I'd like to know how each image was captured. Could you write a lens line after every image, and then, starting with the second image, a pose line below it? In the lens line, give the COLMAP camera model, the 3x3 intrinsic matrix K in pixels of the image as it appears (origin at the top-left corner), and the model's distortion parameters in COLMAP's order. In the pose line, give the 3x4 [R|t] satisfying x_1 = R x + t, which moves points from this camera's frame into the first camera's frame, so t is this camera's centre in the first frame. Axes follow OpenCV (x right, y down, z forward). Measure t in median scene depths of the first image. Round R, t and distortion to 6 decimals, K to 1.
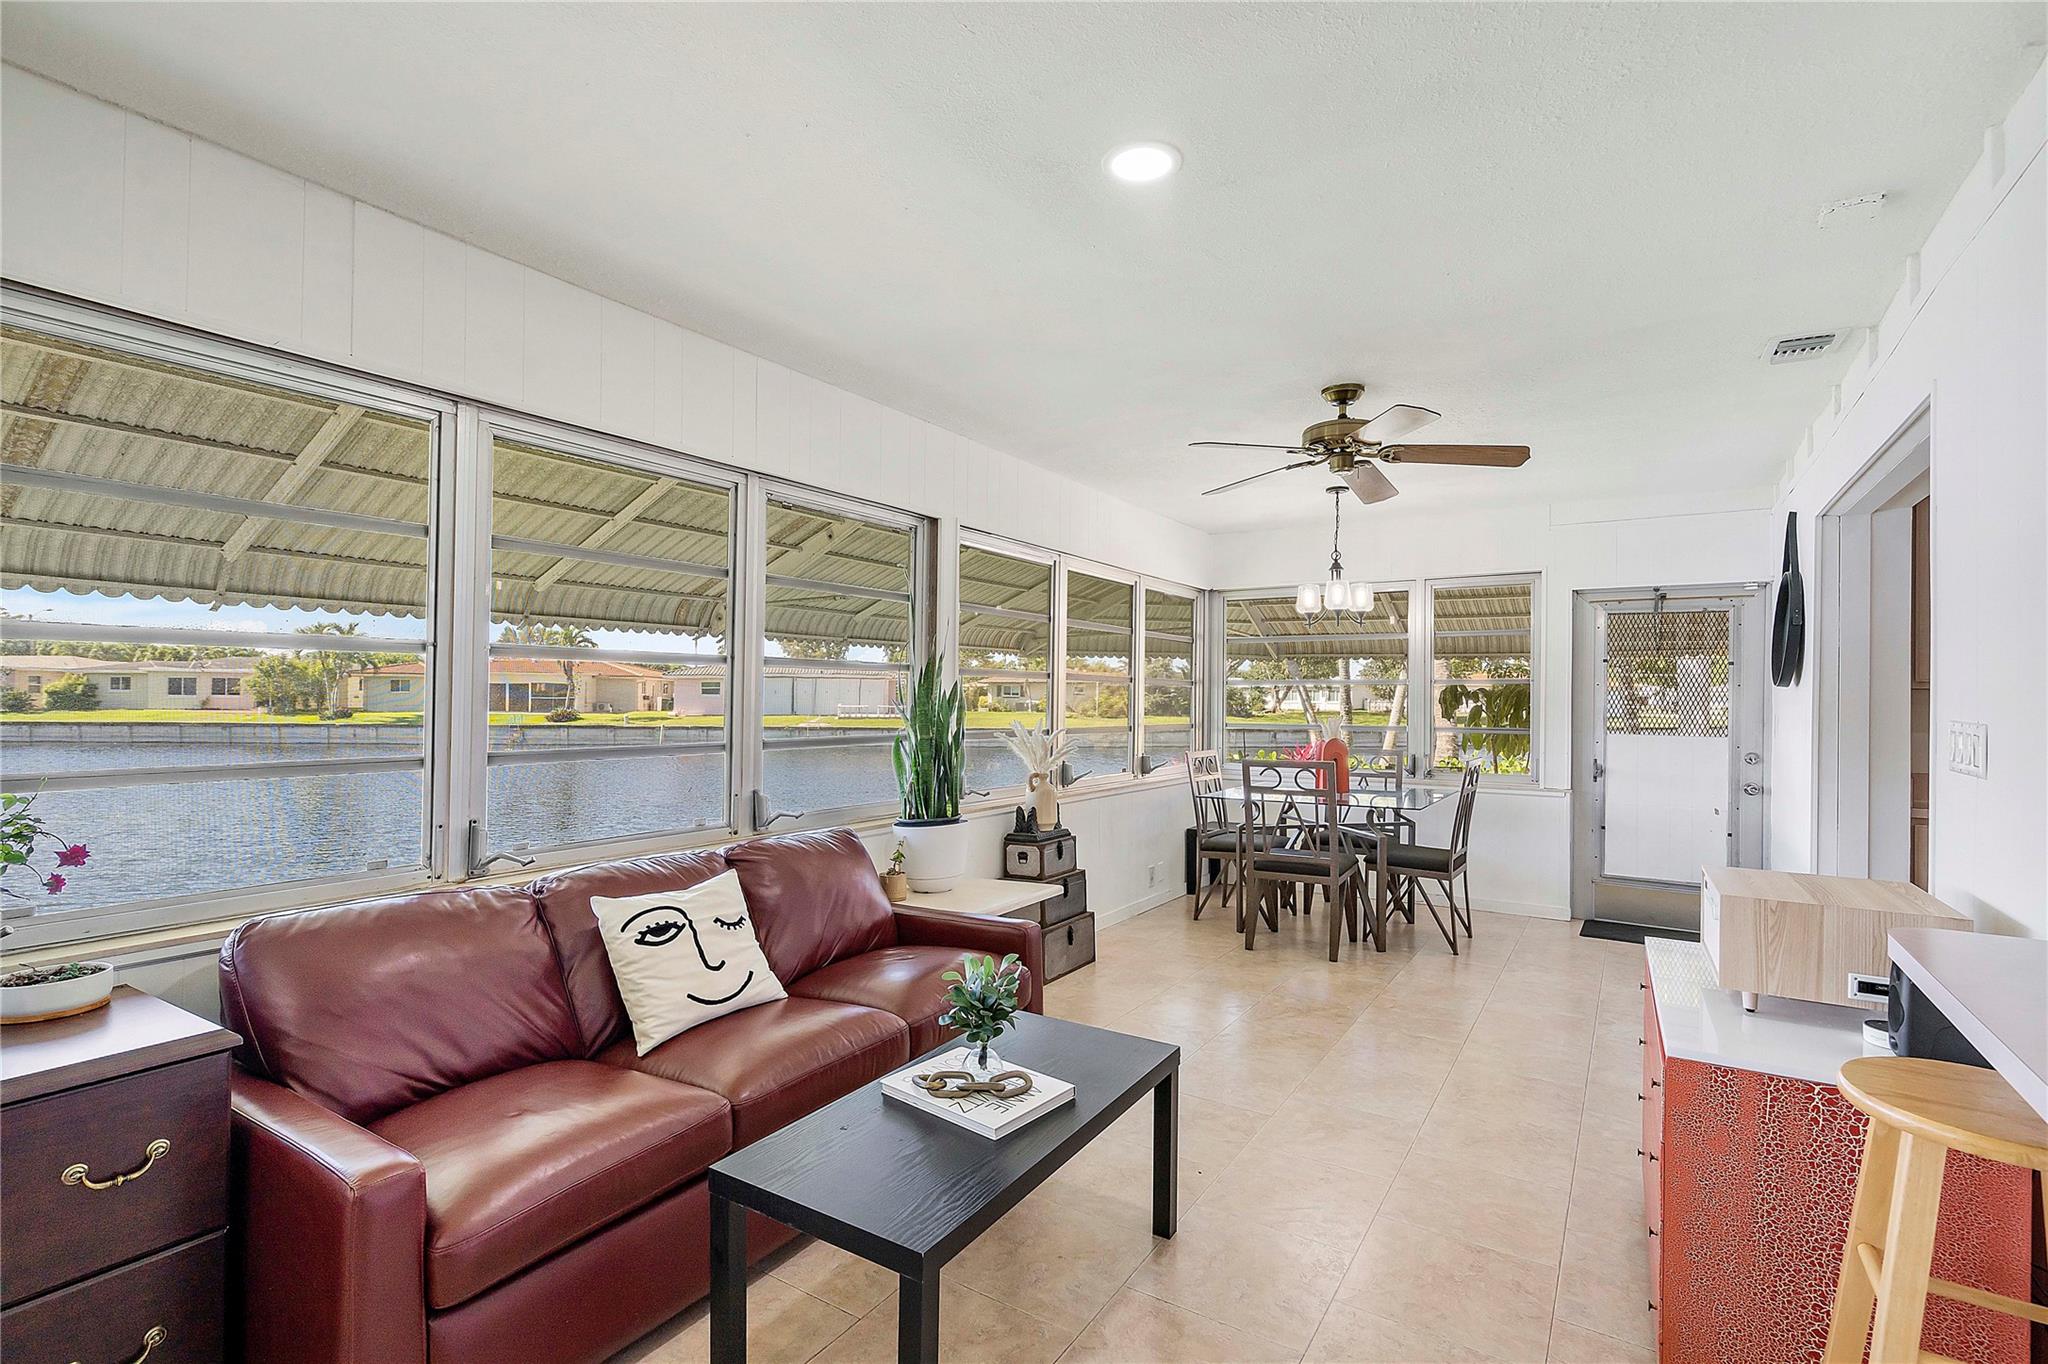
lens RADIAL K [[946.9, 0, 1027.7], [0, 946.9, 686.7], [0, 0, 1]] dist [-0.005860, 0.002476]
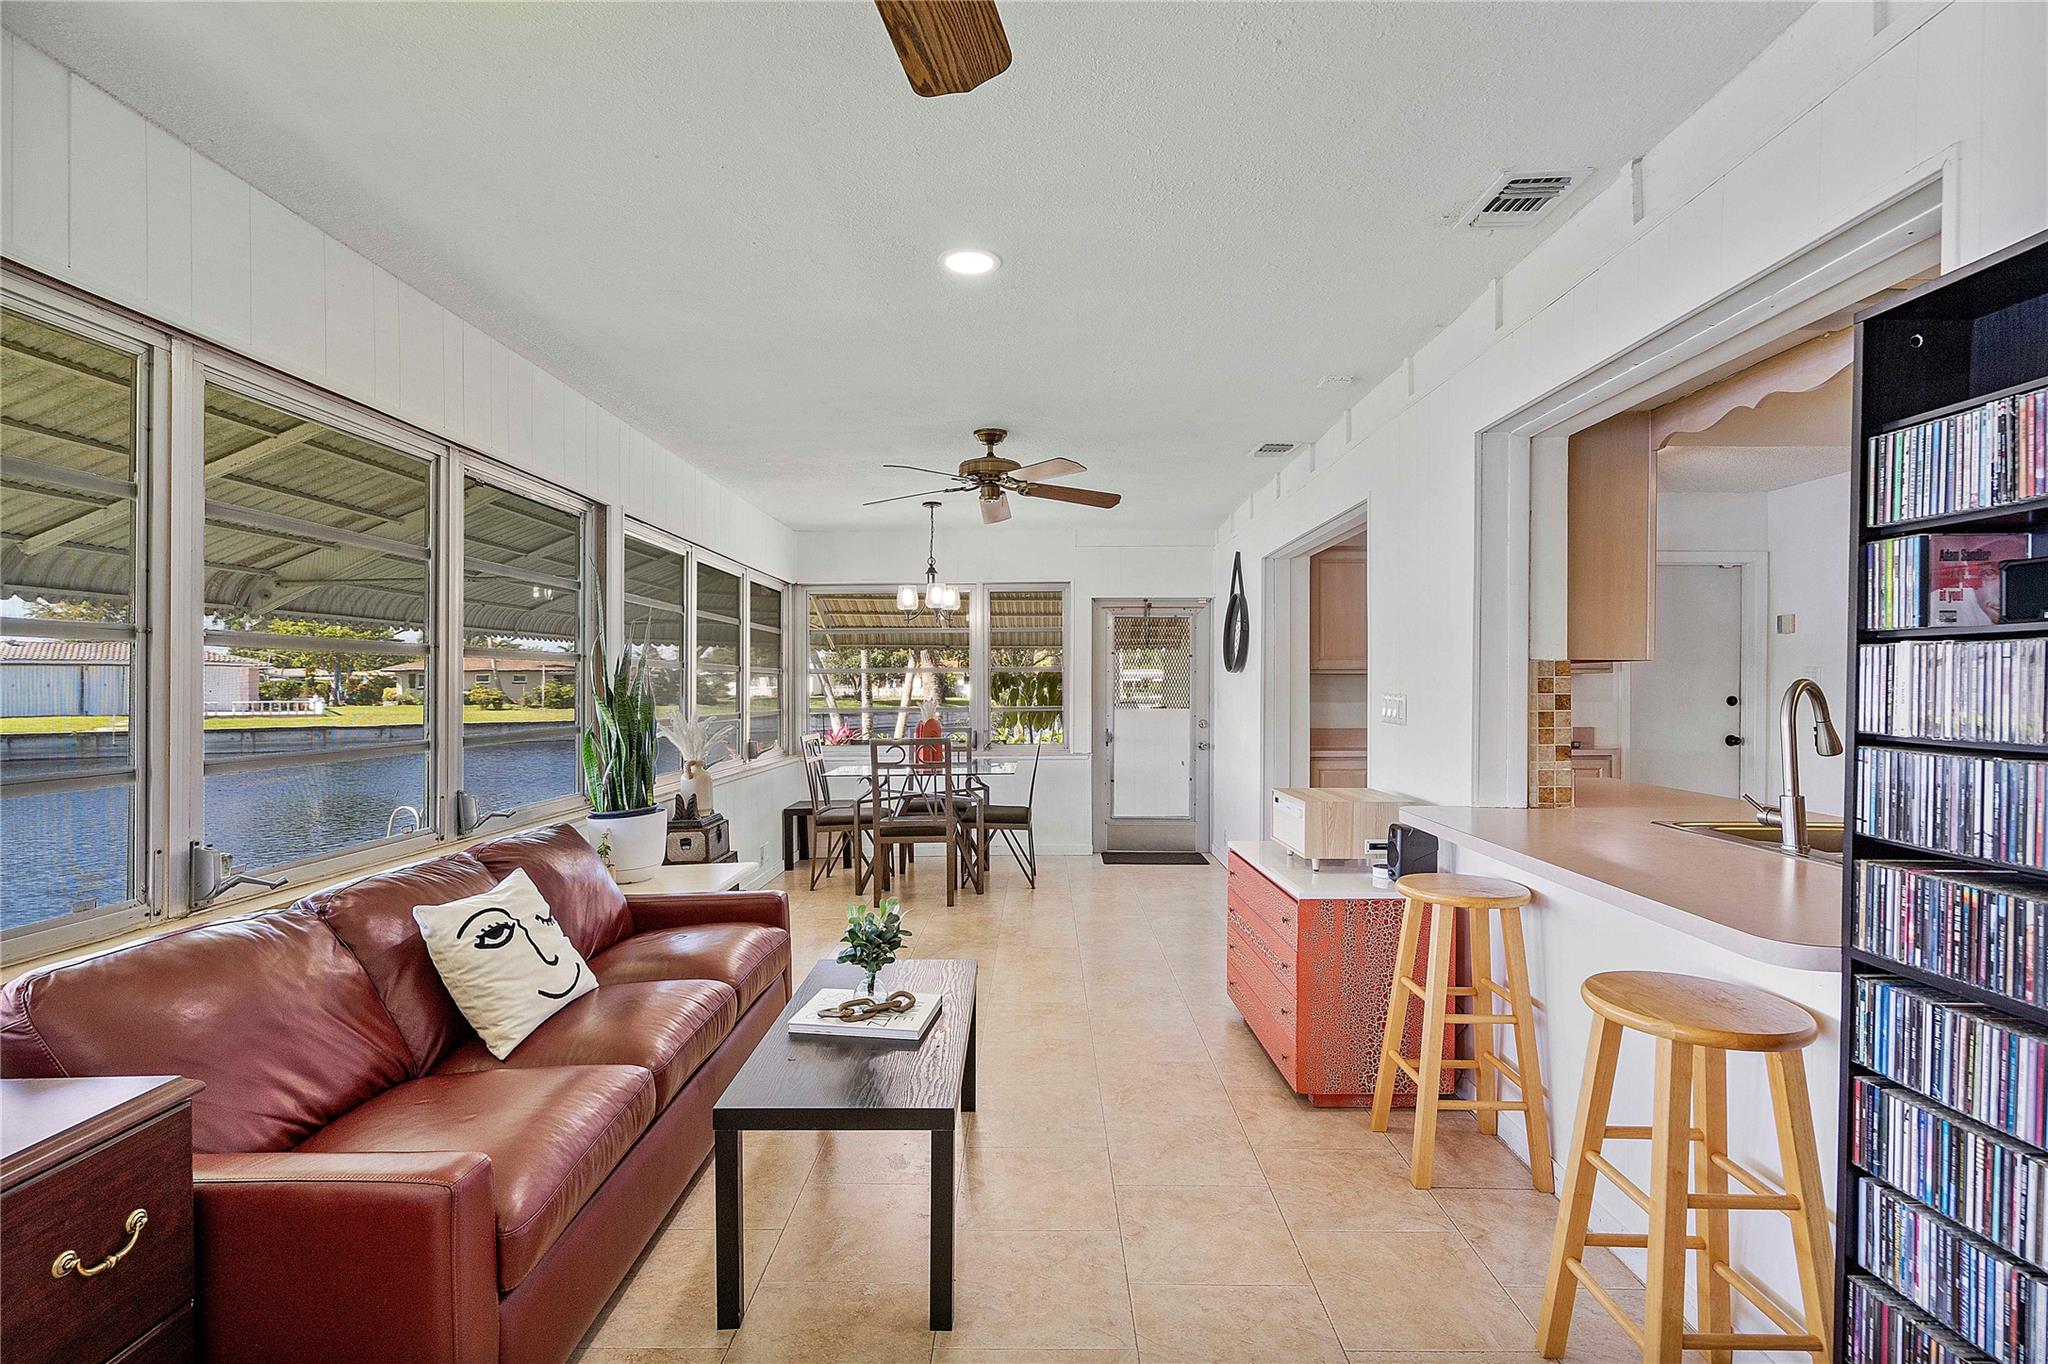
lens RADIAL K [[946.9, 0, 1022.0], [0, 946.9, 684.9], [0, 0, 1]] dist [-0.005860, 0.002476]
pose [[0.847504, -0.011805, 0.530658, -0.244544], [0.005483, 0.999894, 0.013486, -0.002551], [-0.530760, -0.008520, 0.847479, -0.055123]]
